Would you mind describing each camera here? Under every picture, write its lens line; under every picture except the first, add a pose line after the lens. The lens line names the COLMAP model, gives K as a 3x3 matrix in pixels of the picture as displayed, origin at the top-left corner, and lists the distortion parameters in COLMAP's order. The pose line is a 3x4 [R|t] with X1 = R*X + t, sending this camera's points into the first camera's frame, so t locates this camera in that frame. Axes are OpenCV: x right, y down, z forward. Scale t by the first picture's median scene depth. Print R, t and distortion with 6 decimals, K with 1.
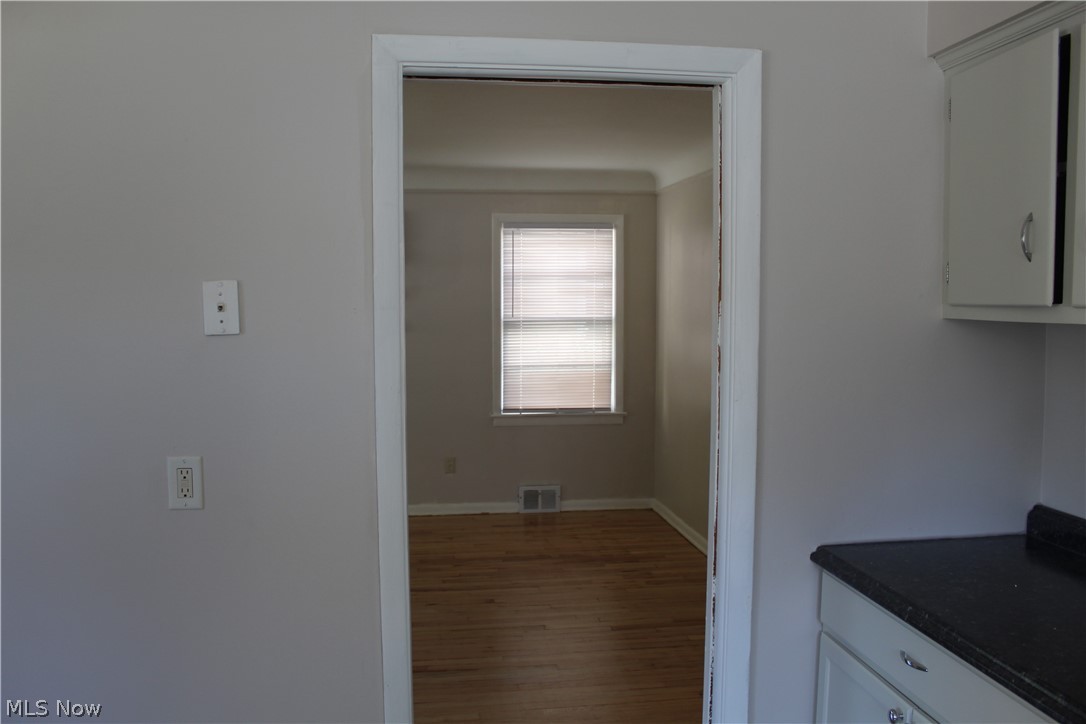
lens RADIAL K [[902.9, 0, 539.3], [0, 902.9, 367.6], [0, 0, 1]] dist [-0.168255, 0.160555]
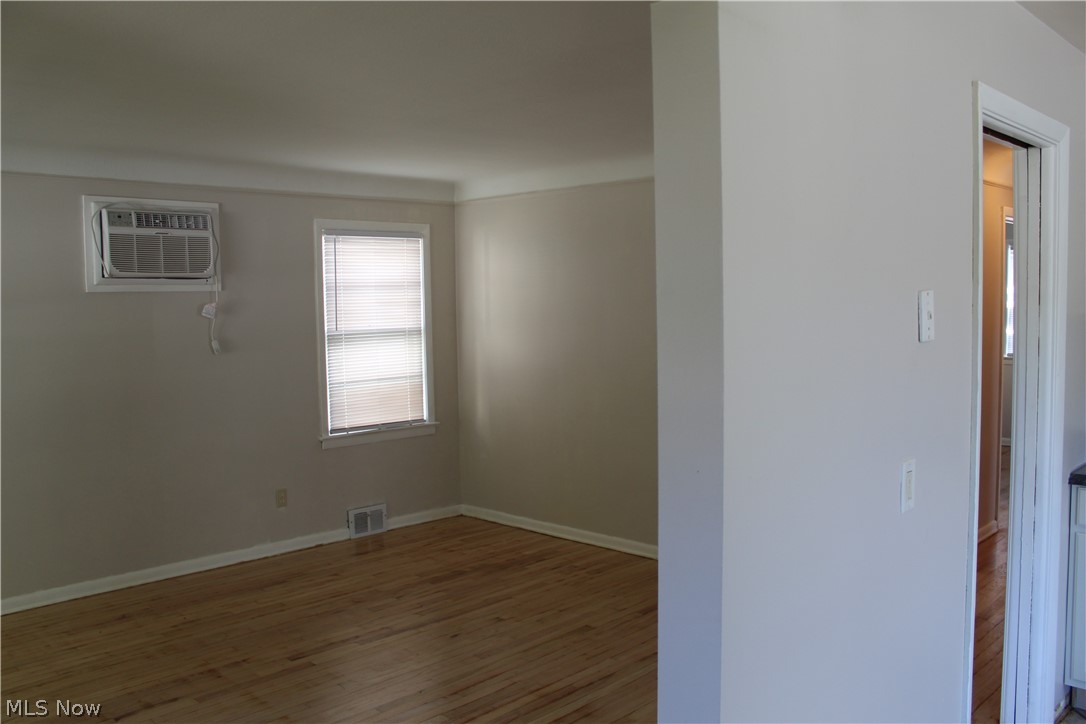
lens RADIAL K [[902.9, 0, 539.3], [0, 902.9, 367.6], [0, 0, 1]] dist [-0.168255, 0.160555]
pose [[0.796985, -0.056777, 0.601325, -0.417464], [0.063242, 0.997944, 0.010406, -0.013996], [-0.600679, 0.029736, 0.798937, 0.133991]]
